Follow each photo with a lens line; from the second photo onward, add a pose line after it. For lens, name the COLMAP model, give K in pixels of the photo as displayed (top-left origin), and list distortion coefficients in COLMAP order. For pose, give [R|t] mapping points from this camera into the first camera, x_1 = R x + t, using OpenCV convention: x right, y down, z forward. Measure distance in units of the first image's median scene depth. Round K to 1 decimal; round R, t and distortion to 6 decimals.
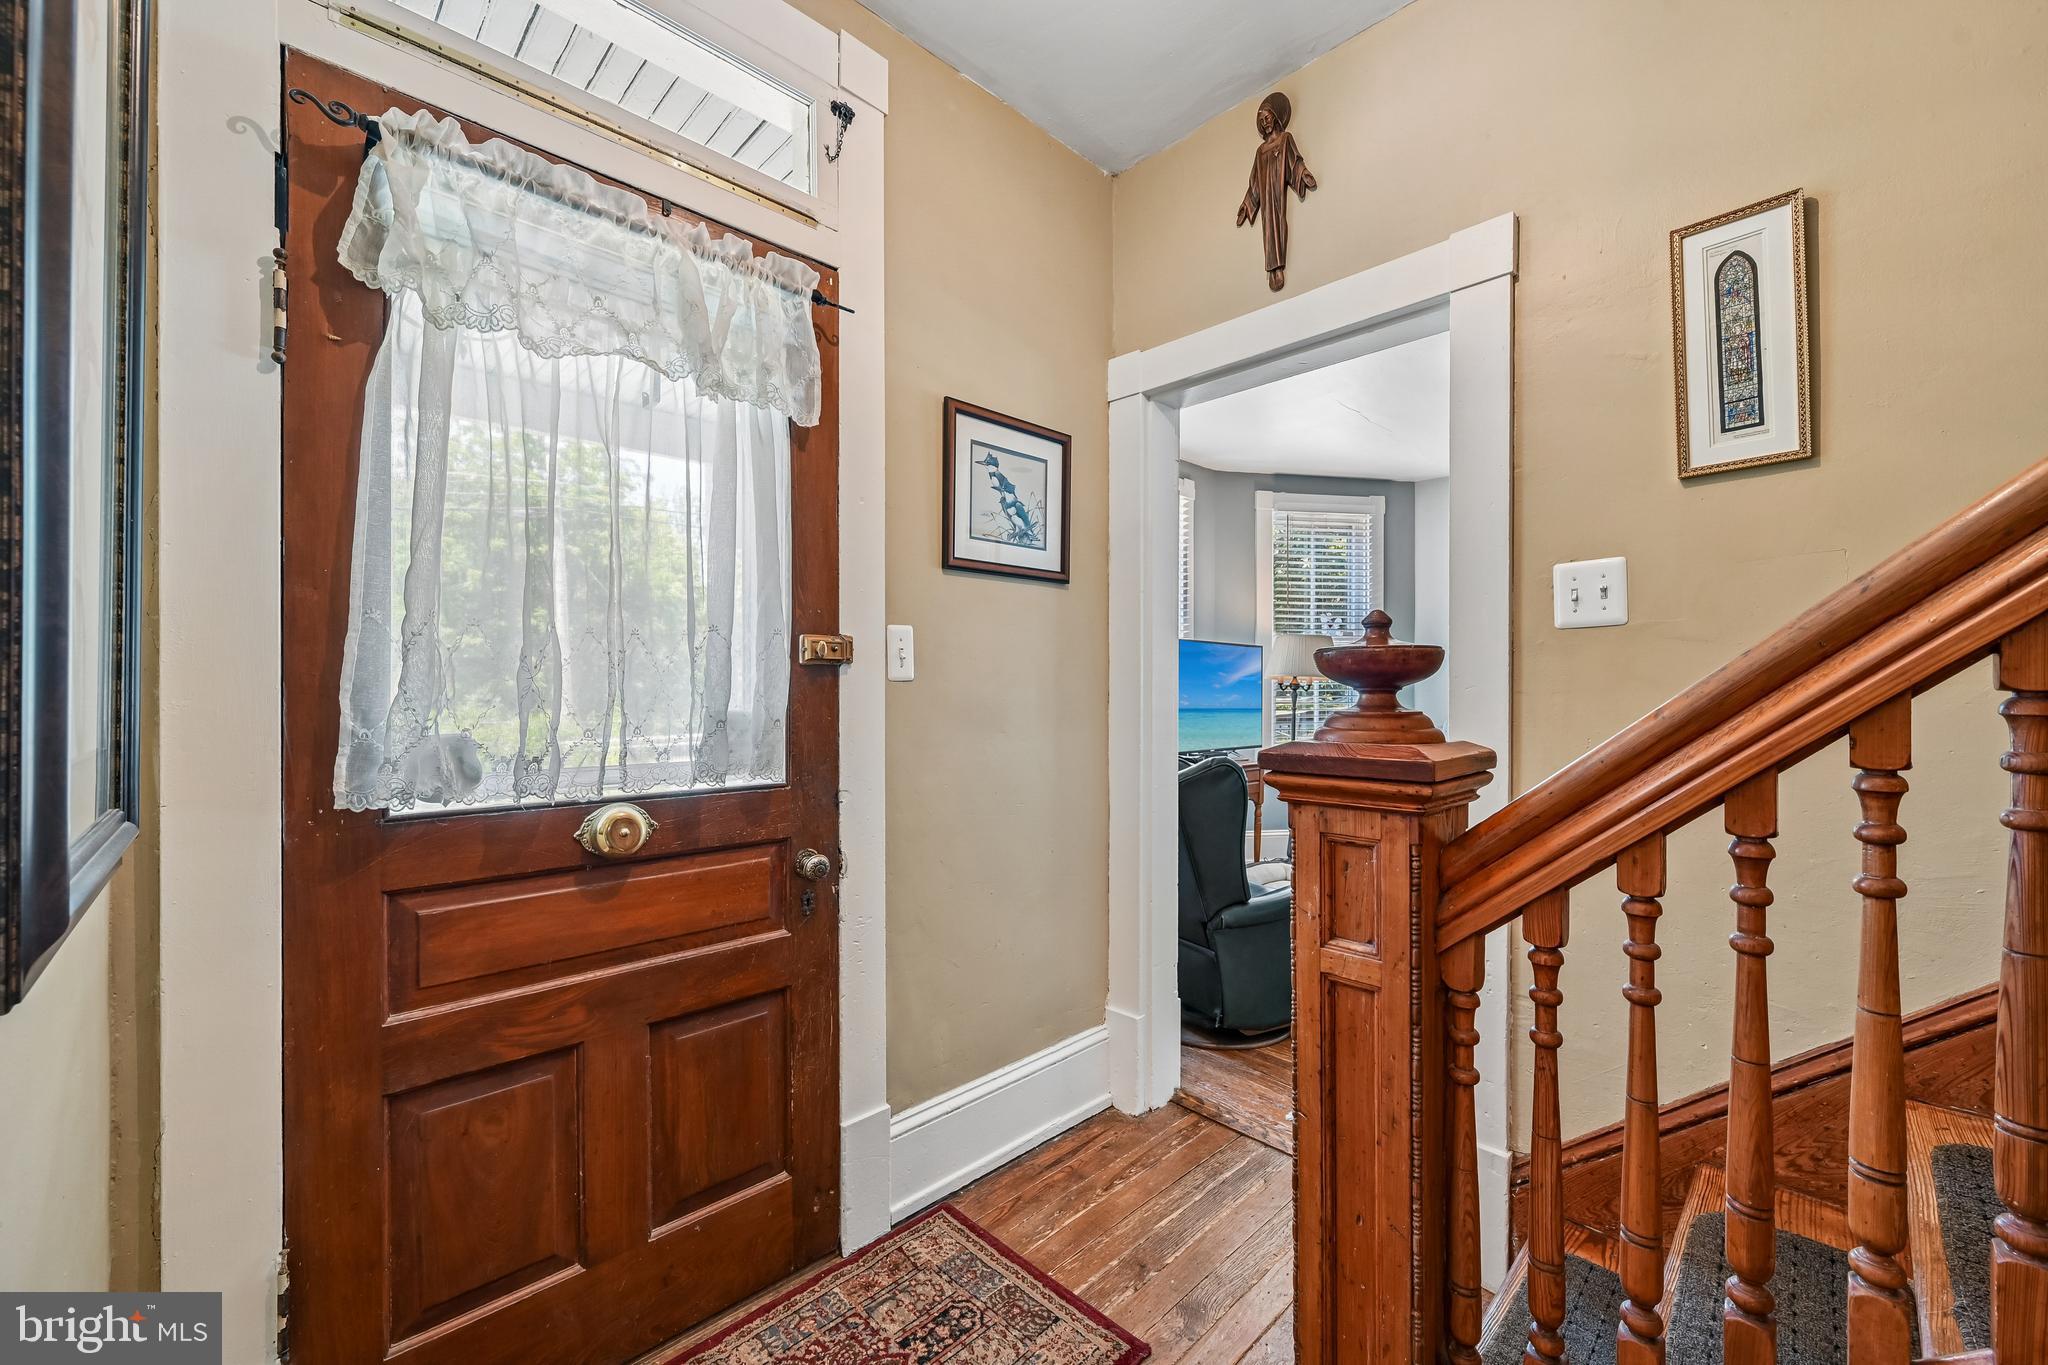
lens RADIAL K [[805.2, 0, 1035.7], [0, 805.2, 690.4], [0, 0, 1]] dist [0.000682, 0.000354]
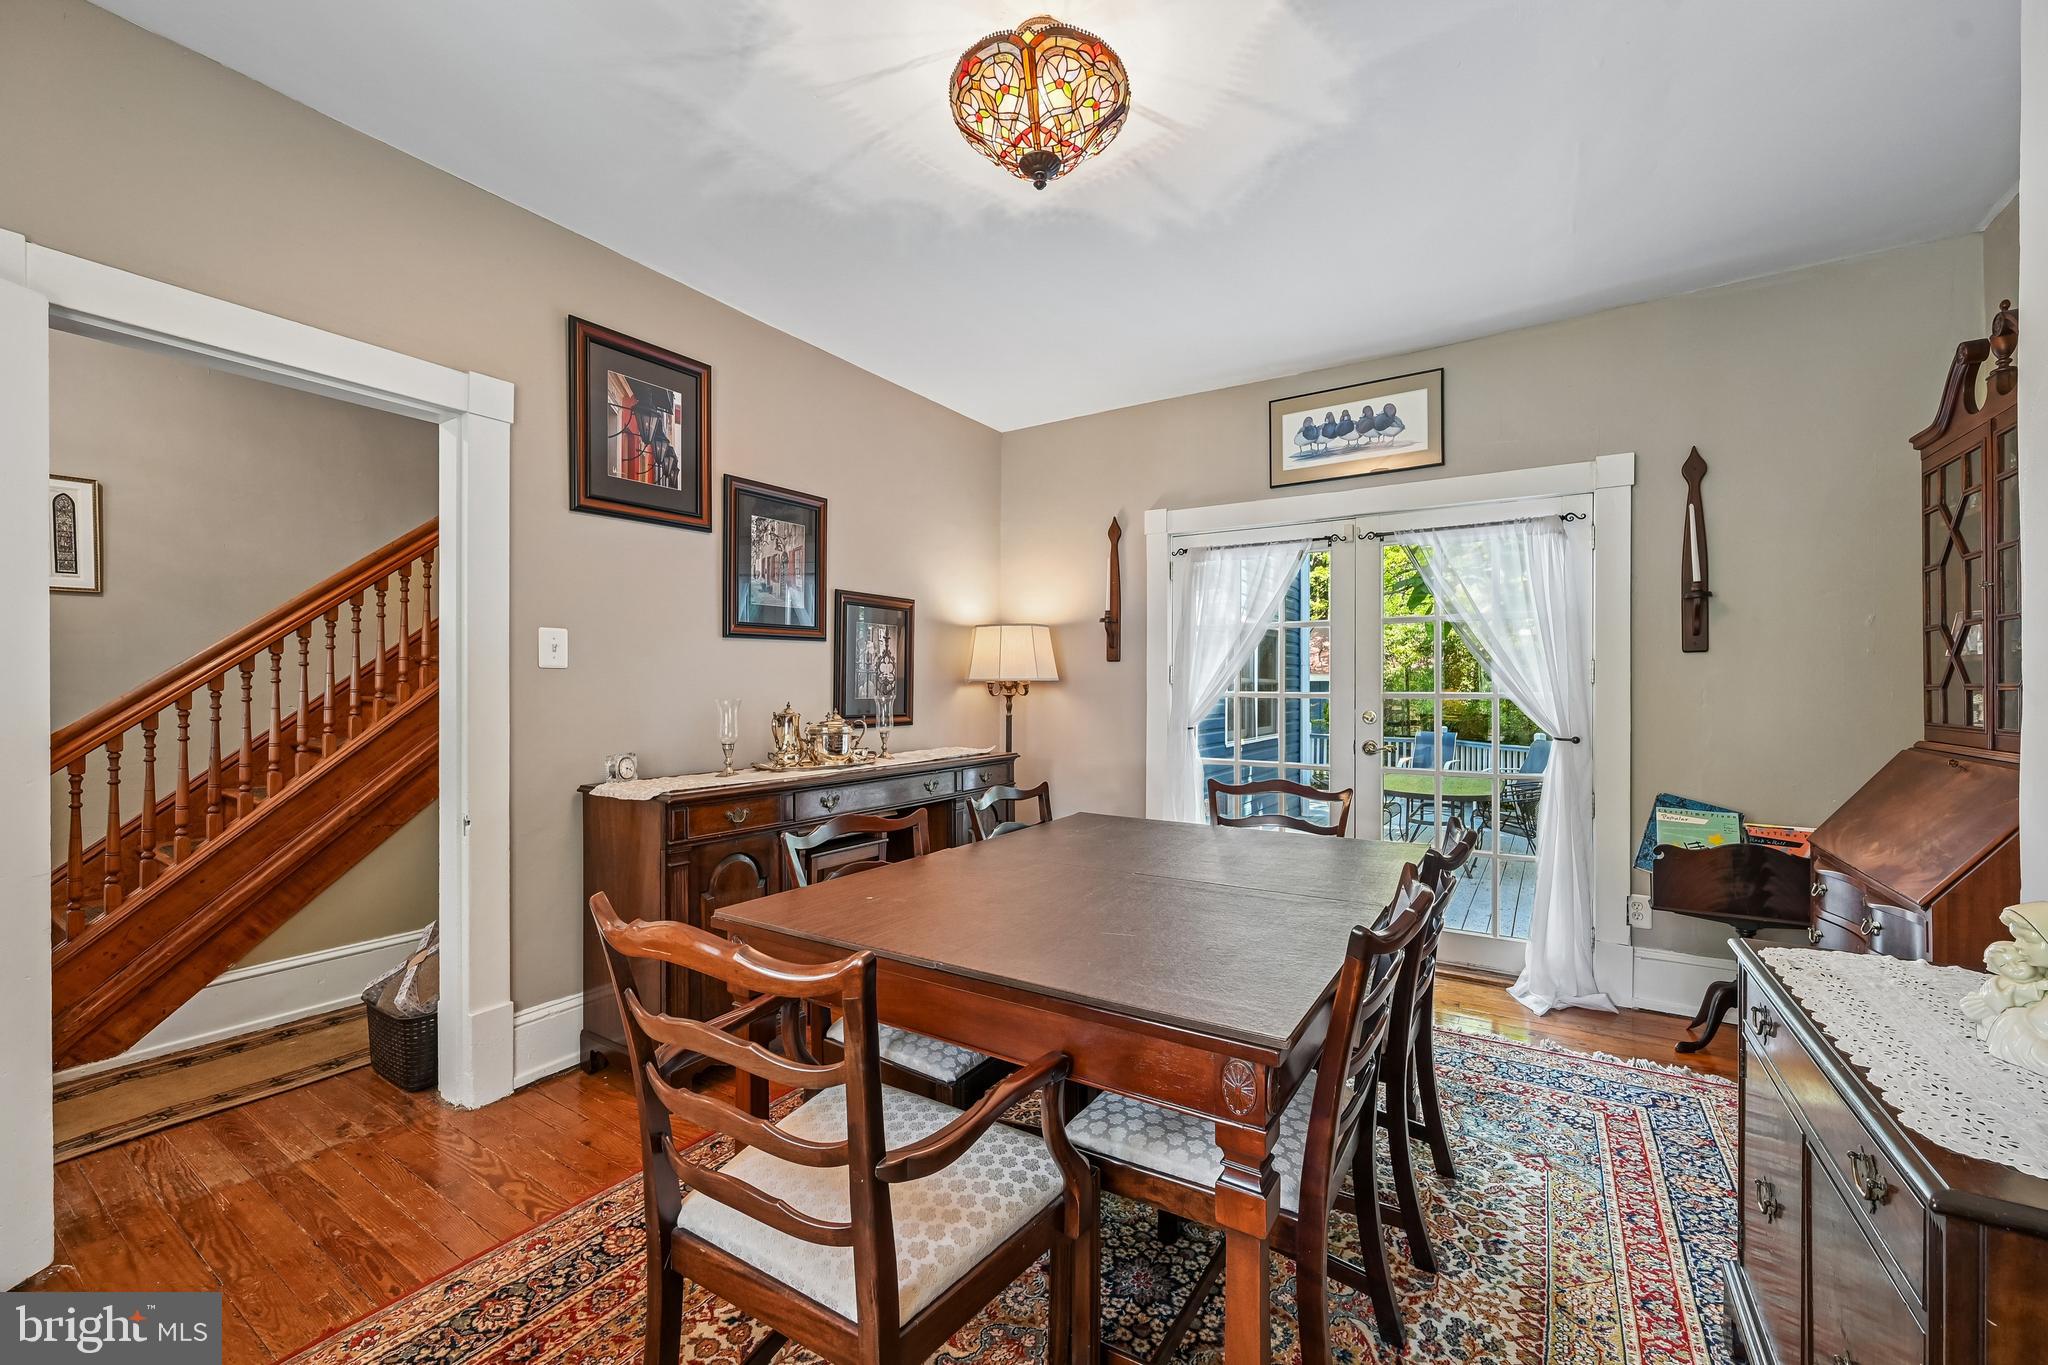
lens RADIAL K [[805.2, 0, 1035.7], [0, 805.2, 690.4], [0, 0, 1]] dist [0.000682, 0.000354]
pose [[-0.227362, -0.002117, 0.973808, -1.990362], [-0.001224, 0.999997, 0.001888, -0.005272], [-0.973810, -0.000763, -0.227364, -1.155723]]
